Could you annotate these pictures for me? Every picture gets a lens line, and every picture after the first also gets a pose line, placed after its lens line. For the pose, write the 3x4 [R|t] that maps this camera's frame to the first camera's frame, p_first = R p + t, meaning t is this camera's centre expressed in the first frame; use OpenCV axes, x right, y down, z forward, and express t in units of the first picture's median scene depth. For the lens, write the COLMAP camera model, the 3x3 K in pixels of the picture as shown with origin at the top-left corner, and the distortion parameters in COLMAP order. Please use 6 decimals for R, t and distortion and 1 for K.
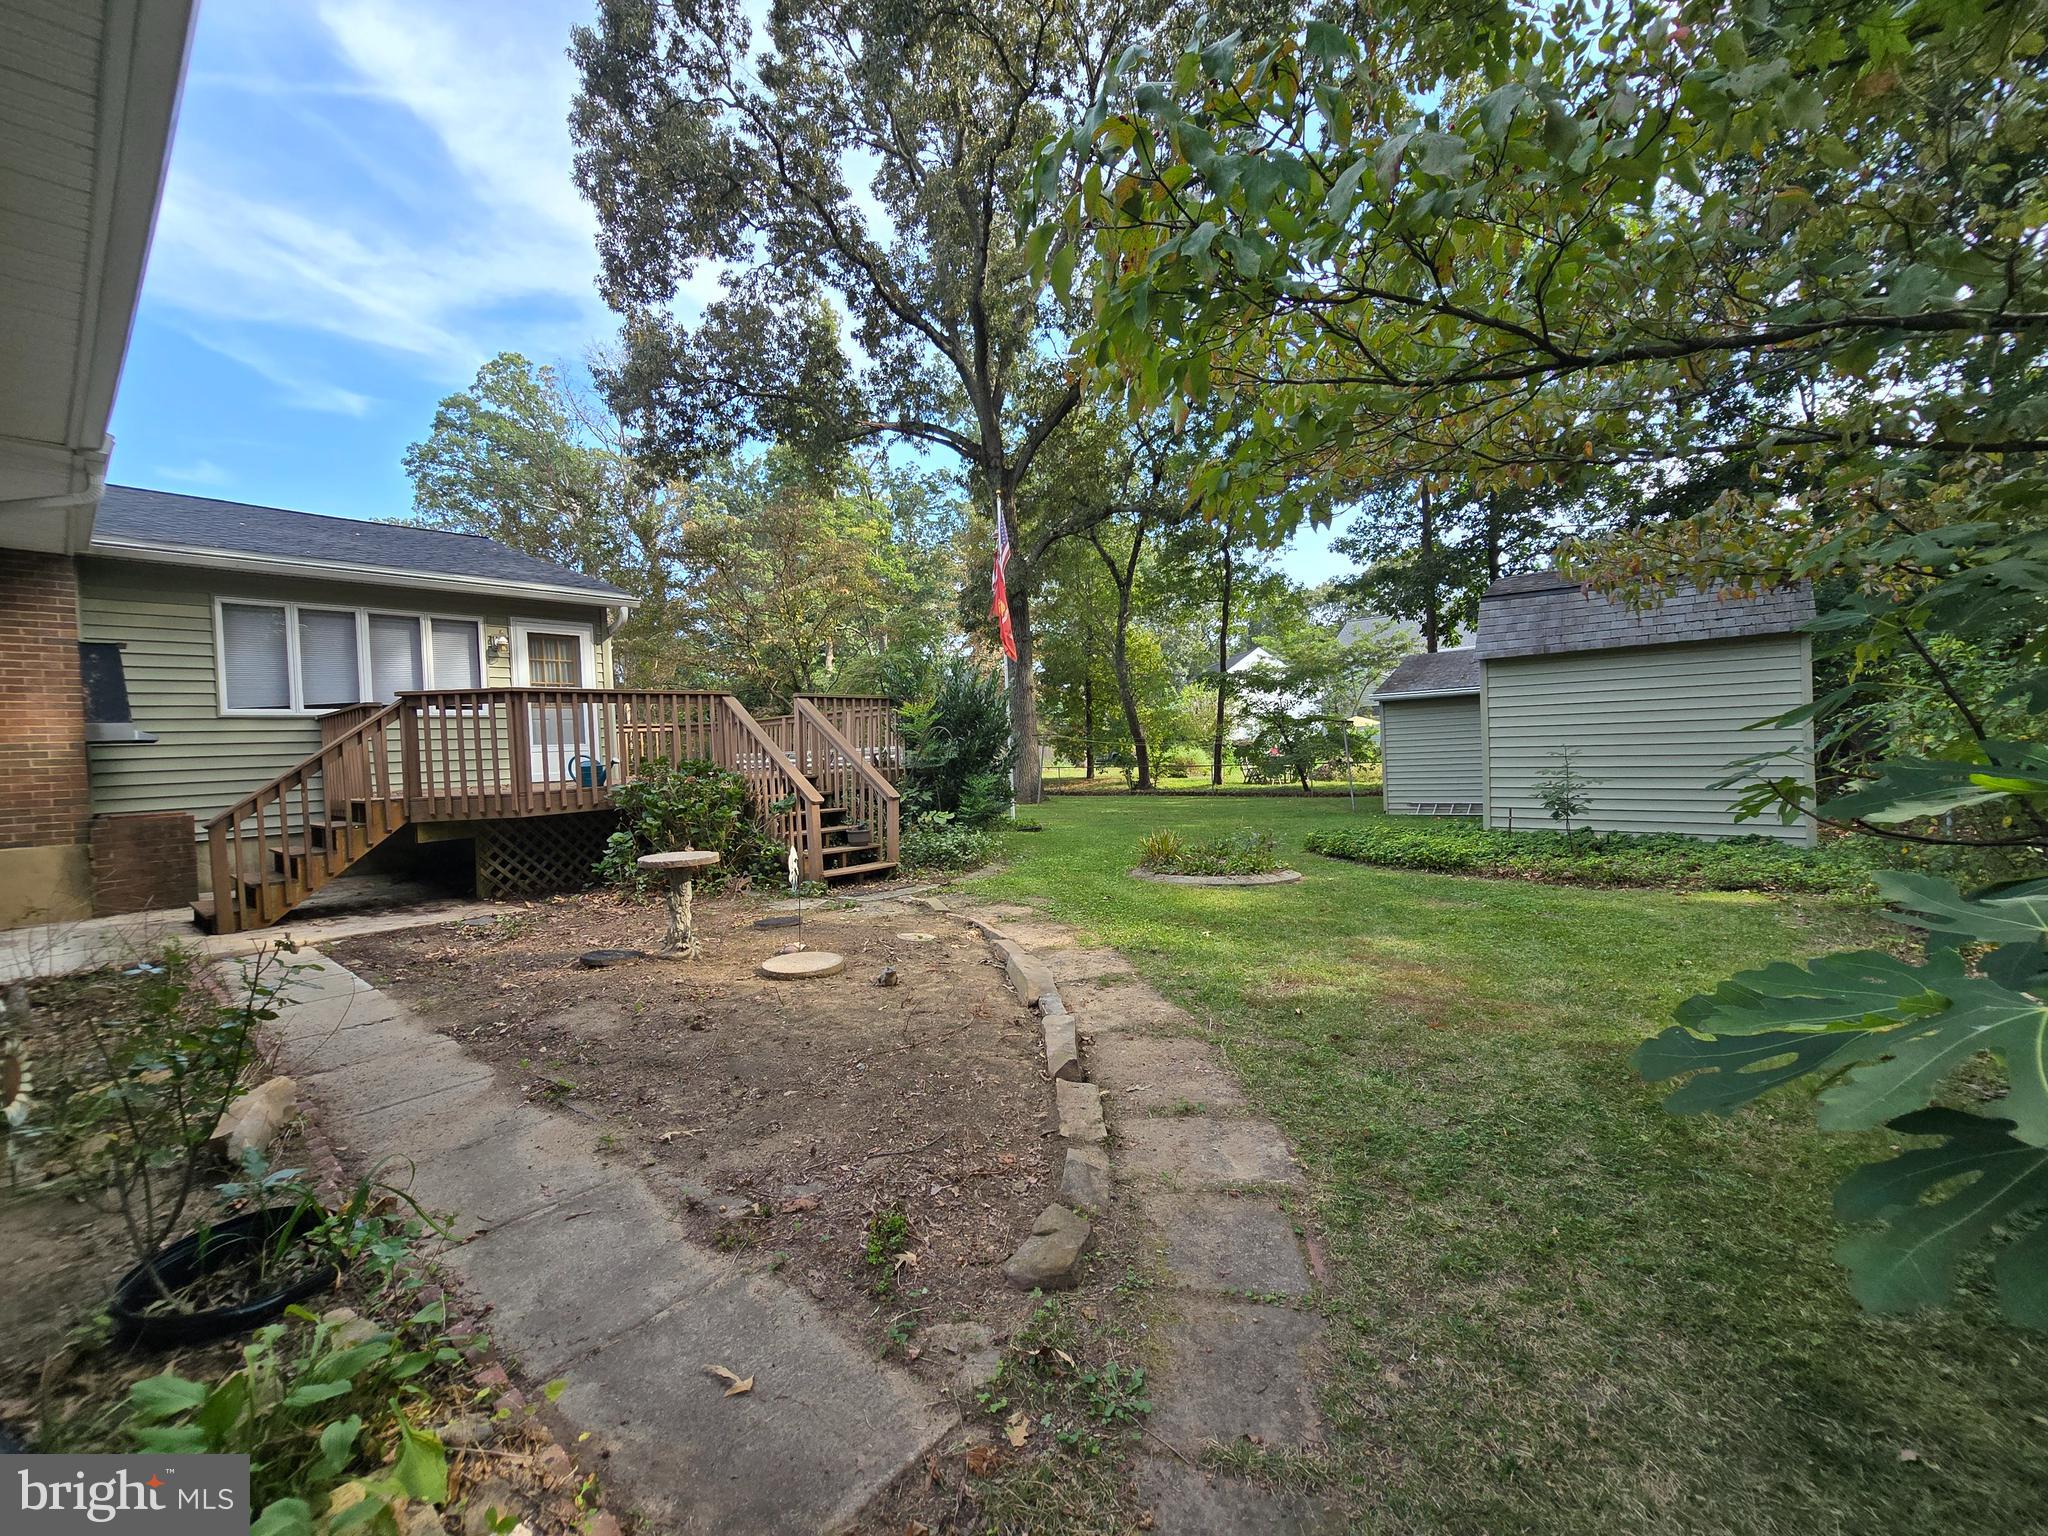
lens RADIAL K [[846.8, 0, 1024.7], [0, 846.8, 749.7], [0, 0, 1]] dist [-0.006382, 0.000645]
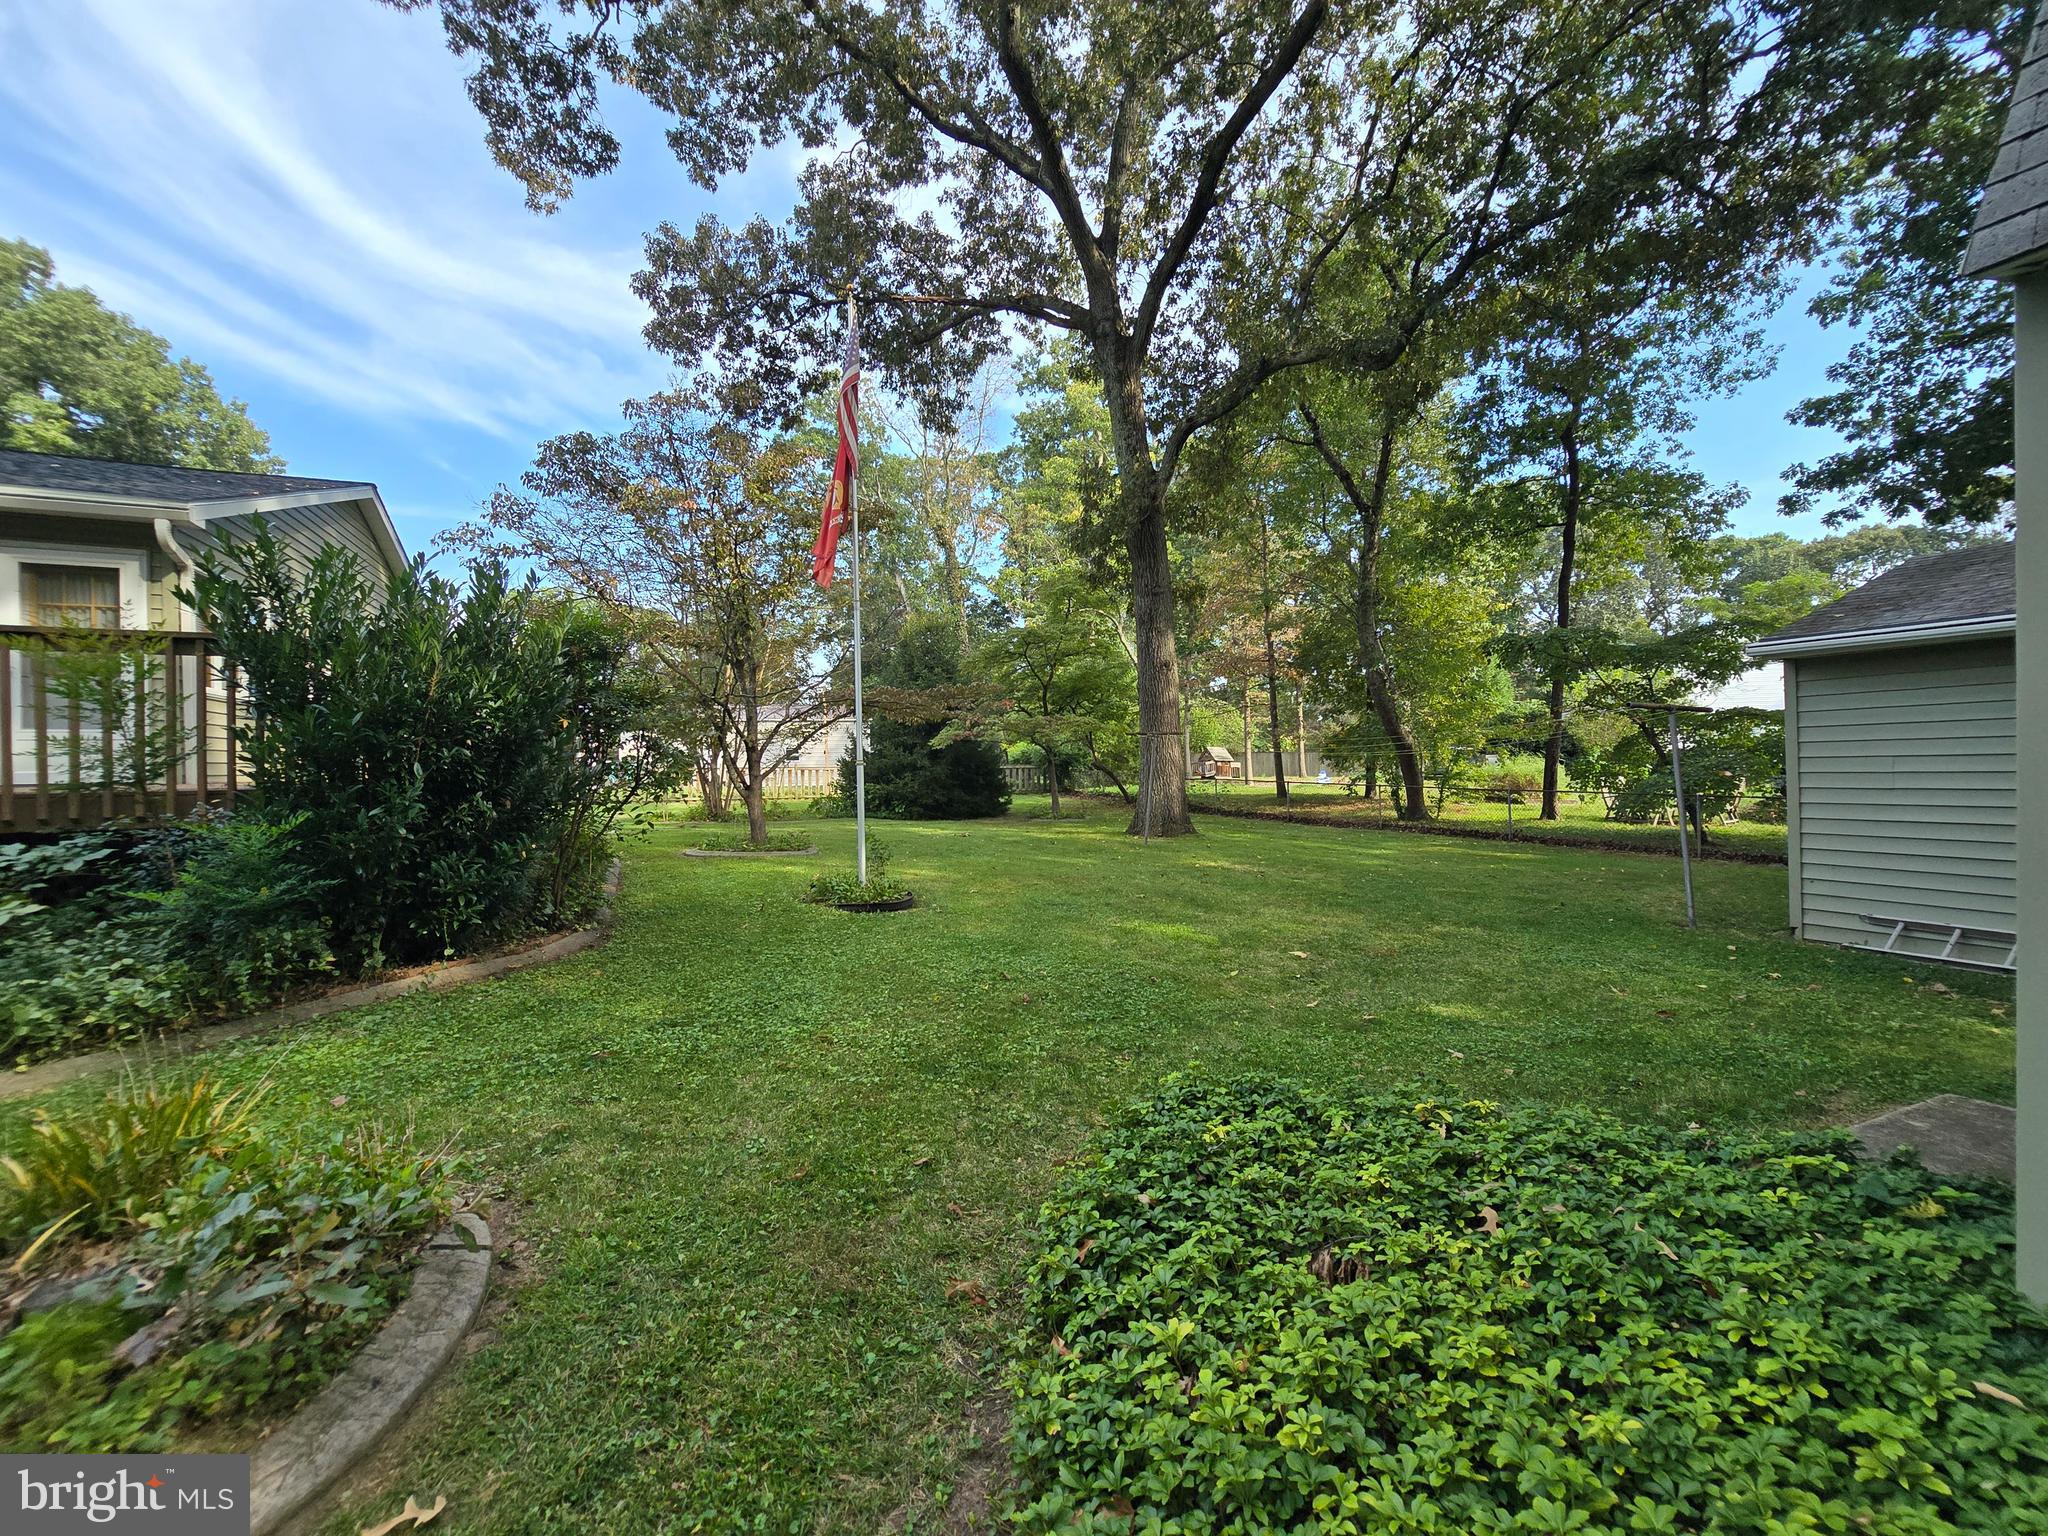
lens RADIAL K [[846.8, 0, 1024.7], [0, 846.8, 749.7], [0, 0, 1]] dist [-0.006382, 0.000645]
pose [[0.884948, 0.034641, -0.464400, 0.195558], [-0.033360, 0.999383, 0.010978, -0.005244], [0.464494, 0.005777, 0.885557, 0.296309]]
